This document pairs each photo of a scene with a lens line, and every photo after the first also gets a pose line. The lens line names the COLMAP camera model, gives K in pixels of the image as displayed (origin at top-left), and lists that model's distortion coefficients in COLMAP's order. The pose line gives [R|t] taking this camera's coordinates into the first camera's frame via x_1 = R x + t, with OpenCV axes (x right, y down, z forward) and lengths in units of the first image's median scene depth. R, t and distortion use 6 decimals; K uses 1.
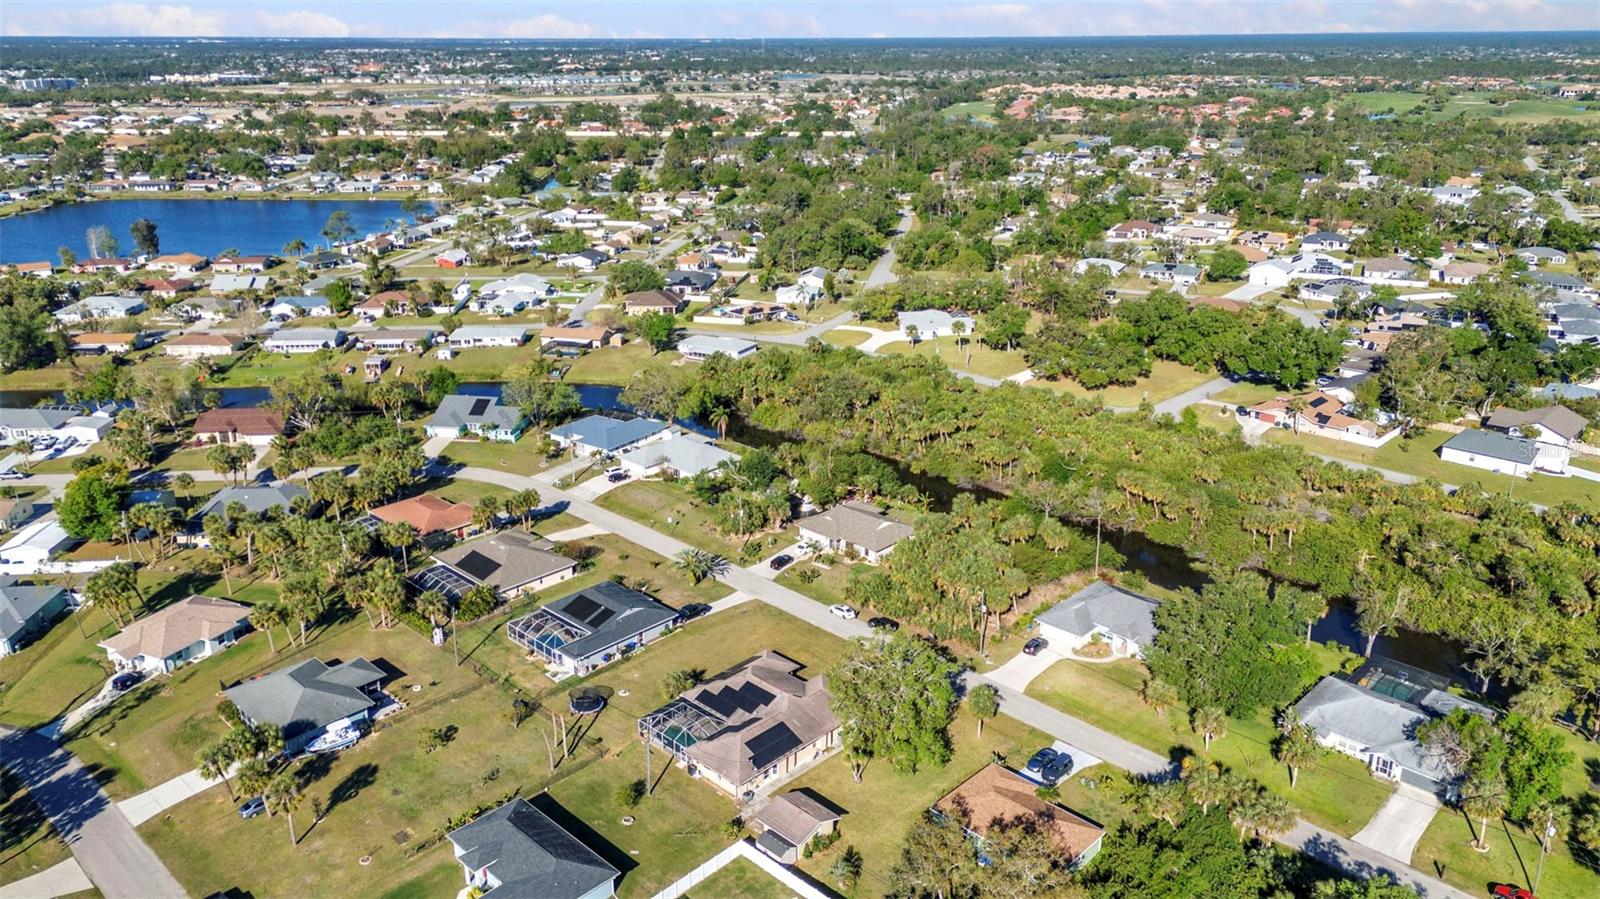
lens RADIAL K [[1165.6, 0, 801.4], [0, 1165.6, 451.6], [0, 0, 1]] dist [0.094382, -0.102394]
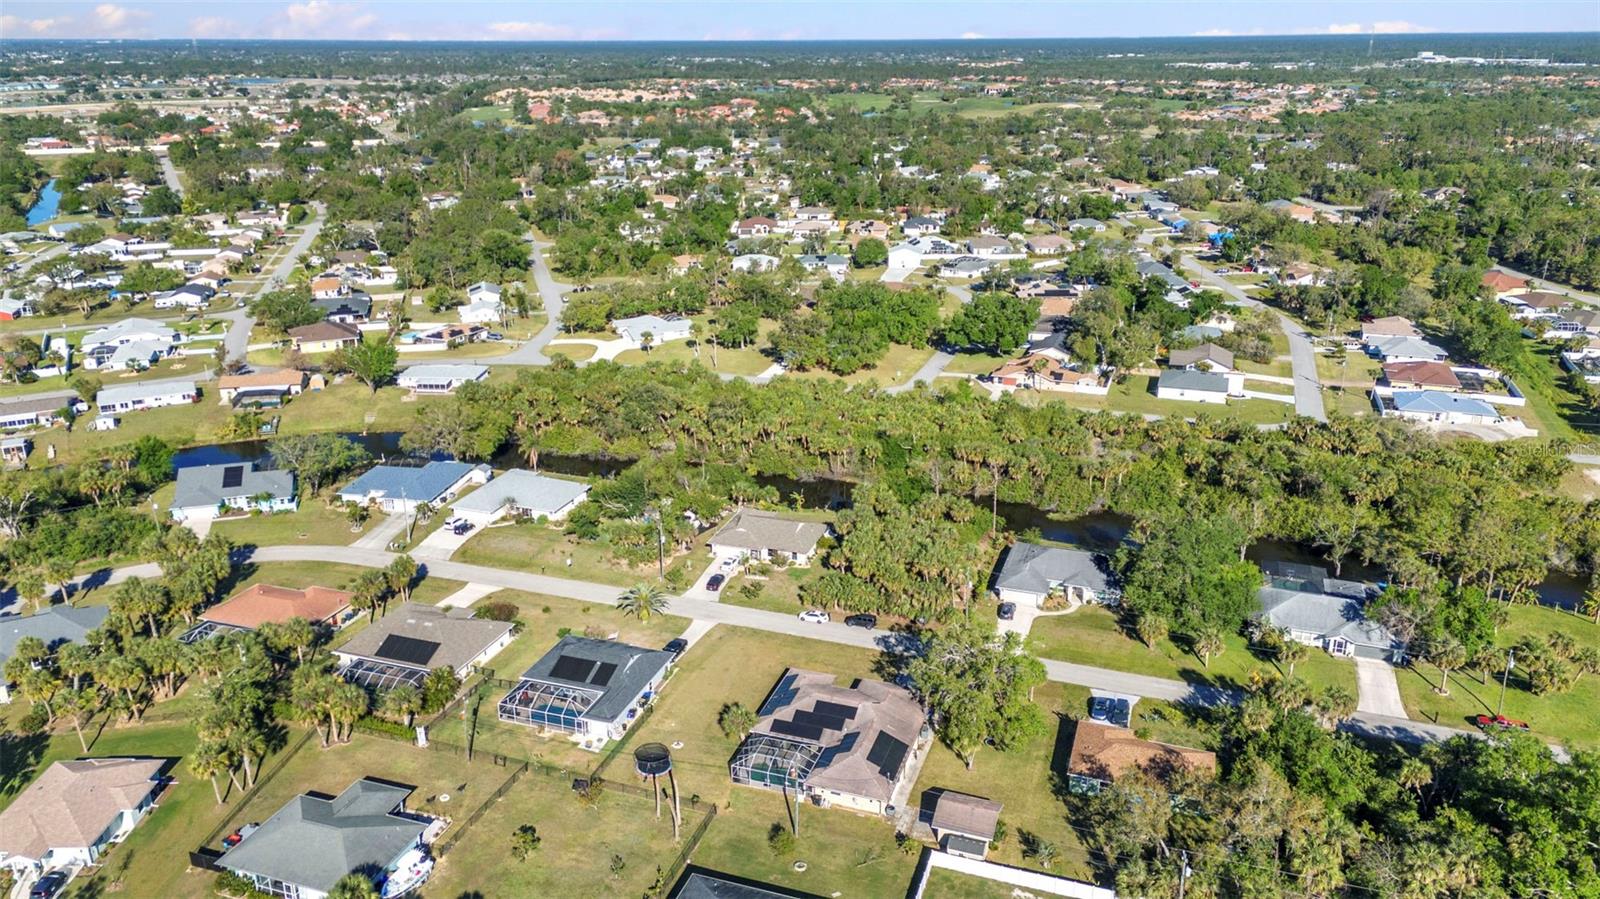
lens RADIAL K [[1165.6, 0, 801.4], [0, 1165.6, 451.6], [0, 0, 1]] dist [0.094382, -0.102394]
pose [[0.907238, -0.140855, 0.396332, -0.246303], [0.142052, 0.989505, 0.026498, -0.021061], [-0.395905, 0.032260, 0.917725, 0.063574]]
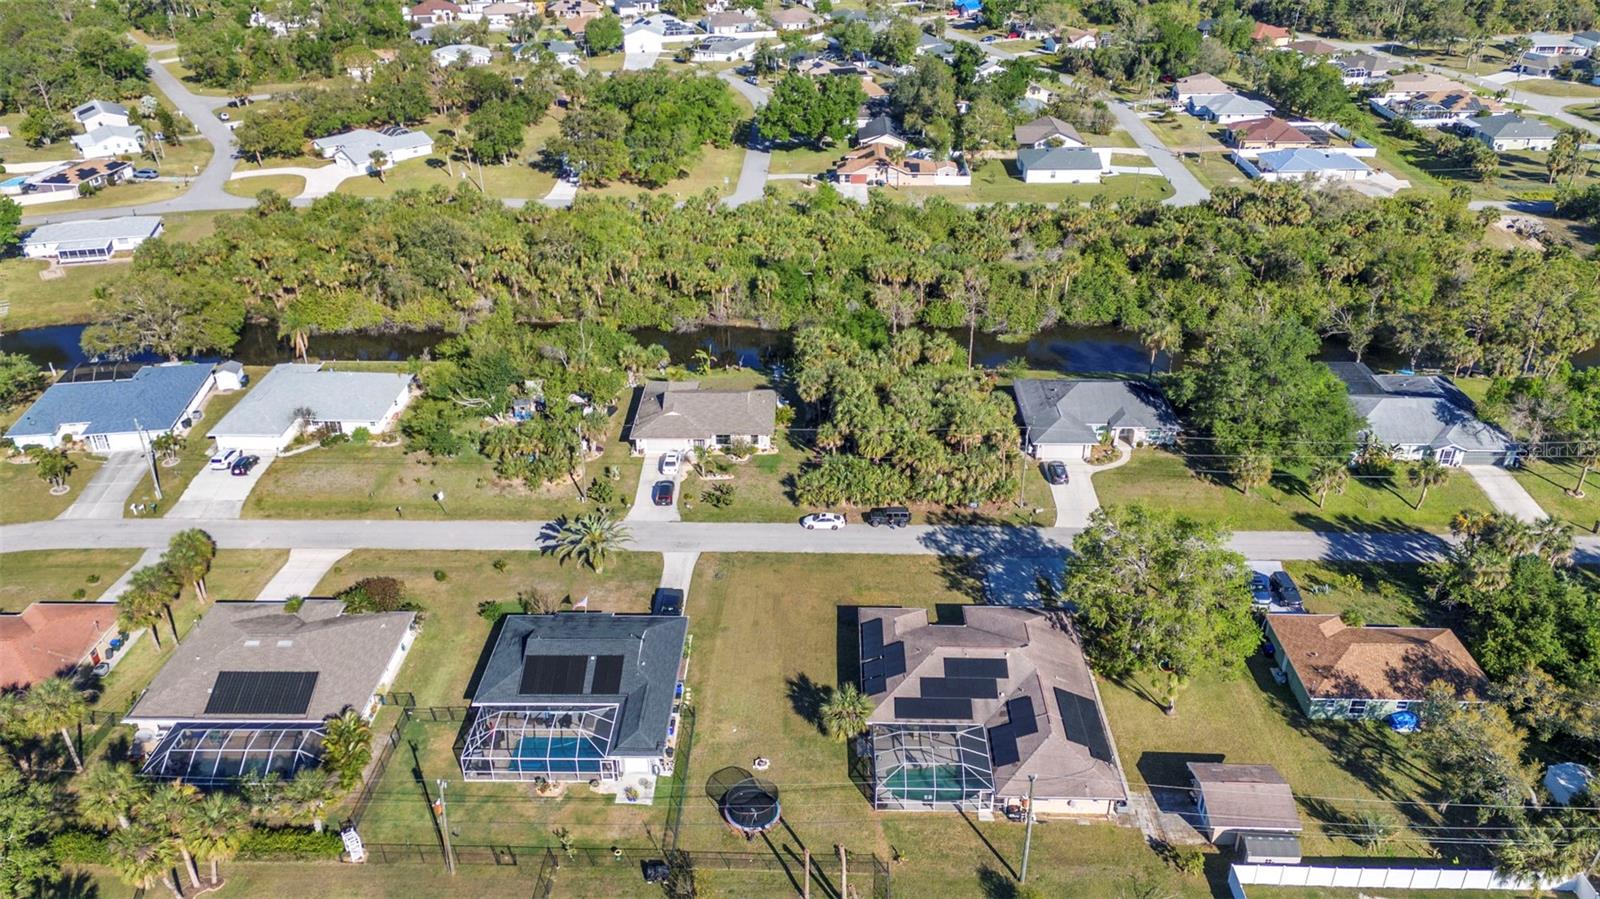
lens RADIAL K [[1166.4, 0, 802.1], [0, 1166.4, 456.5], [0, 0, 1]] dist [0.080312, -0.072159]
pose [[0.732533, -0.328796, 0.596061, -0.279312], [0.229673, 0.943650, 0.238274, -0.054995], [-0.640817, -0.037645, 0.766770, 0.321716]]
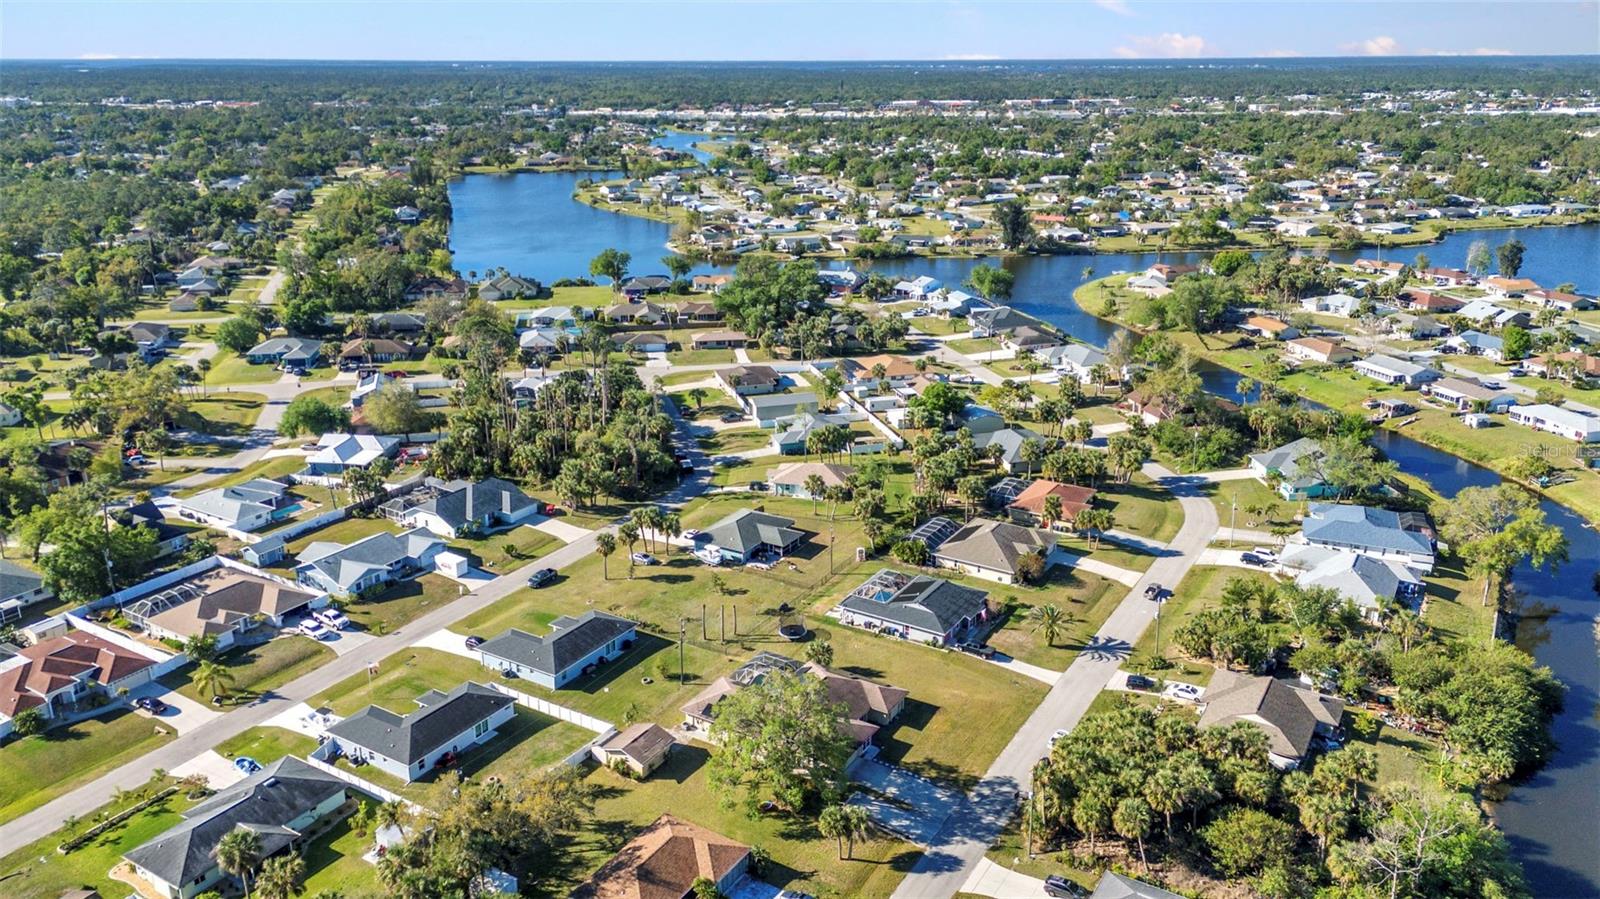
lens RADIAL K [[1164.6, 0, 800.0], [0, 1164.6, 449.5], [0, 0, 1]] dist [0.105748, -0.121997]
pose [[0.216239, 0.312490, -0.924982, 0.503605], [-0.324877, 0.916439, 0.233655, -0.134672], [0.920704, 0.249979, 0.299691, 0.371621]]
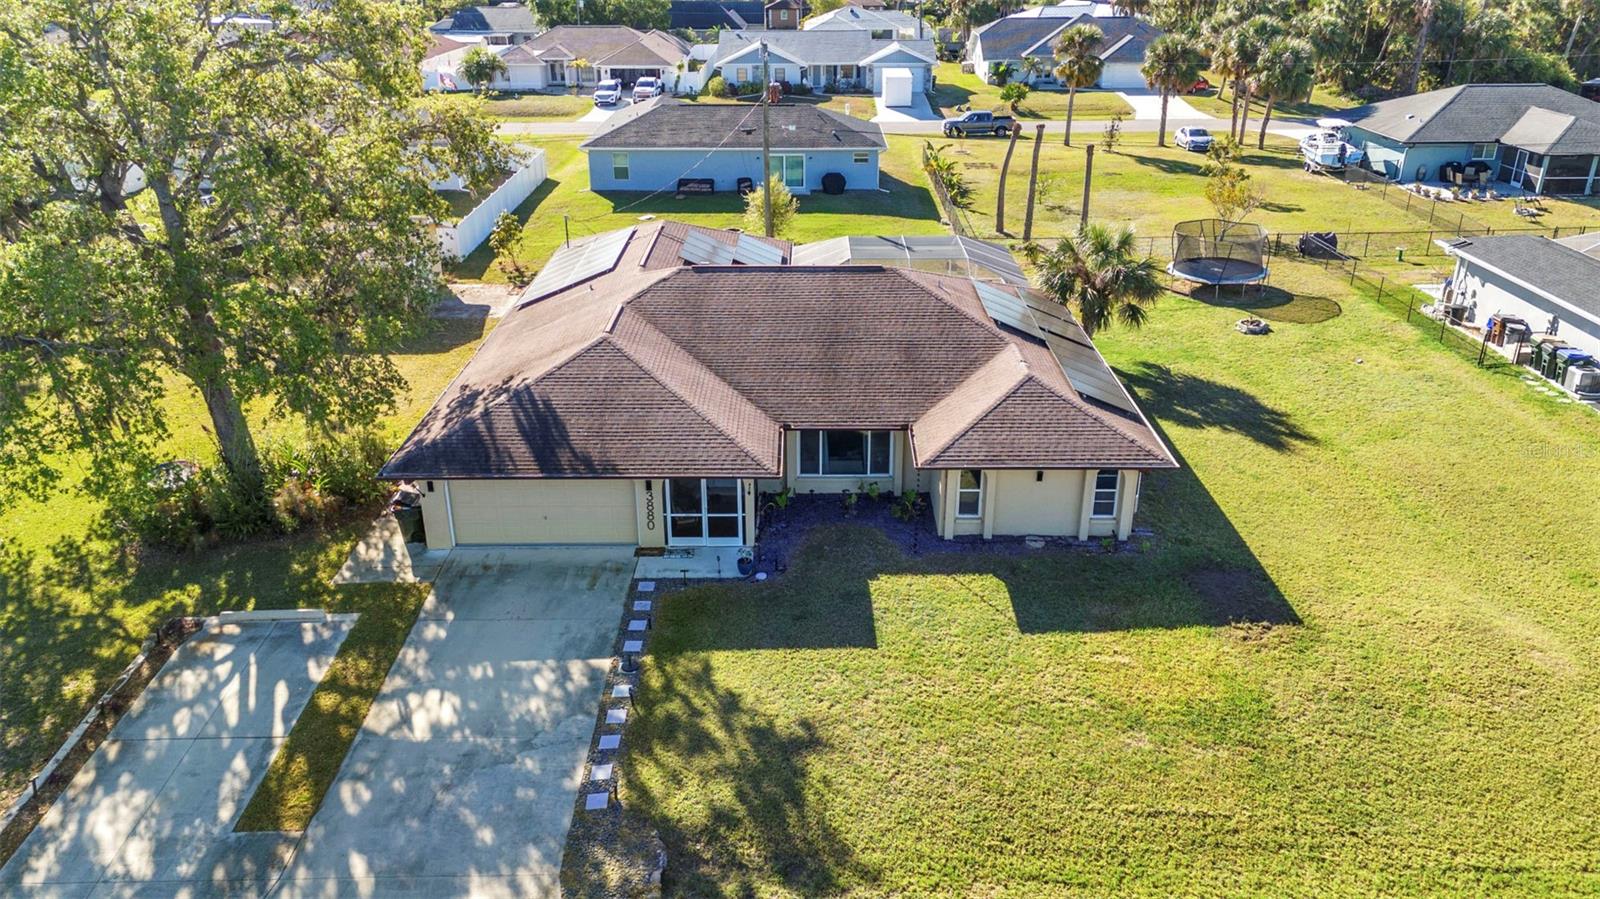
lens RADIAL K [[1165.6, 0, 801.4], [0, 1165.6, 451.6], [0, 0, 1]] dist [0.094382, -0.102394]
pose [[-0.722194, 0.284455, -0.630492, 0.081111], [-0.226163, 0.764311, 0.603887, 0.046393], [0.653671, 0.578718, -0.487648, 0.675774]]
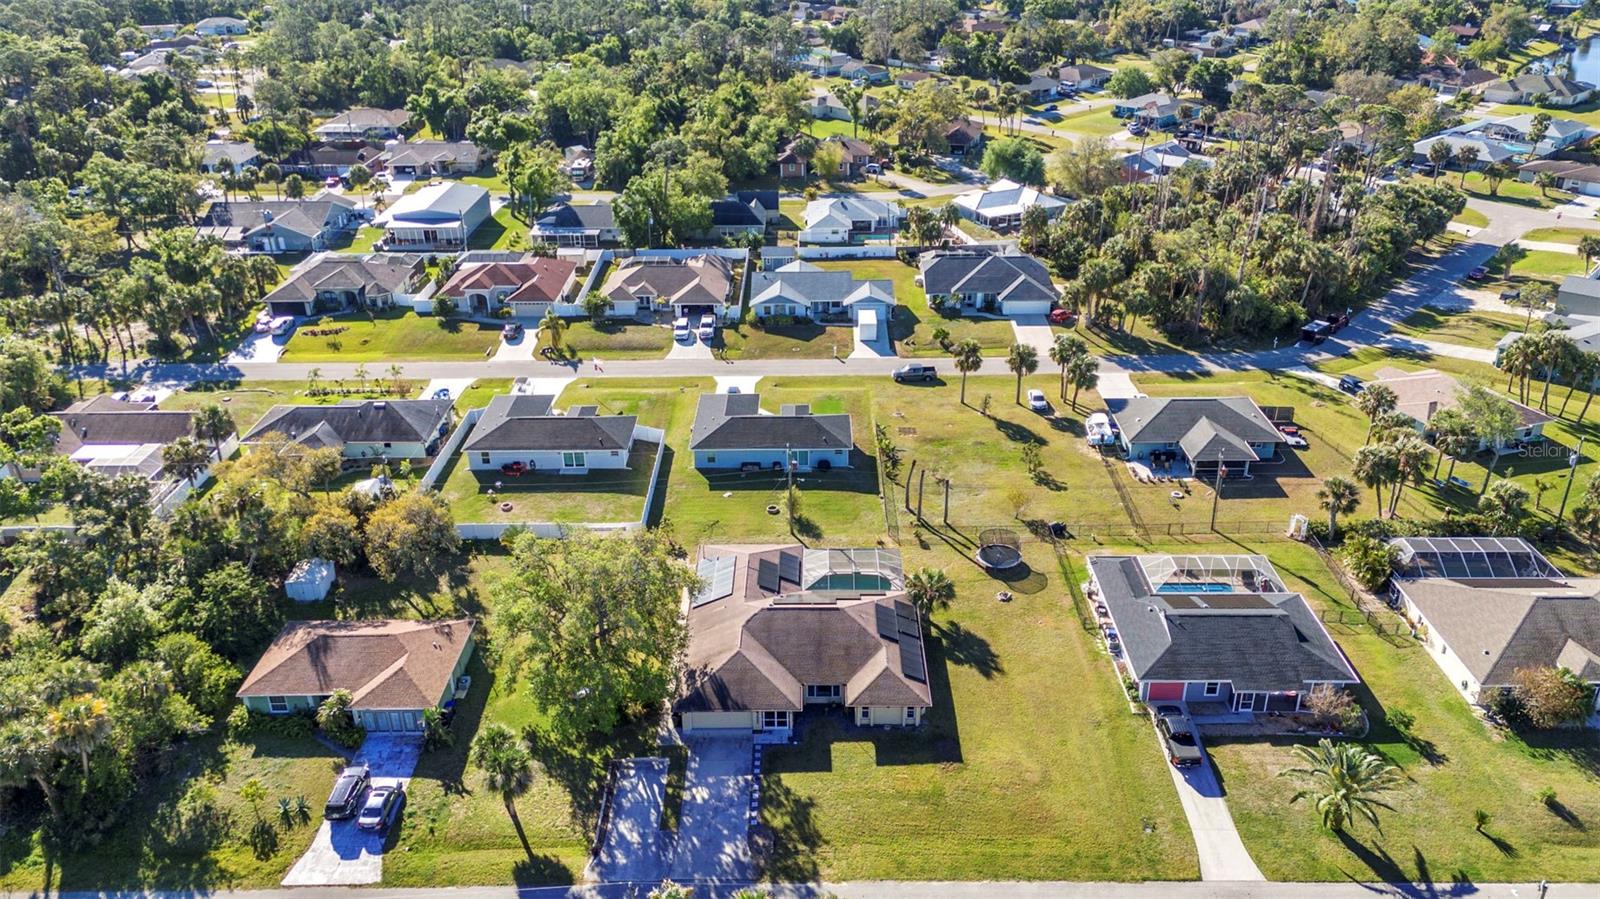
lens RADIAL K [[1165.6, 0, 801.4], [0, 1165.6, 451.6], [0, 0, 1]] dist [0.094382, -0.102394]
pose [[-0.723467, 0.318033, -0.612740, 0.202626], [-0.218713, 0.736259, 0.640380, -0.166192], [0.654798, 0.597308, -0.463101, 0.736758]]
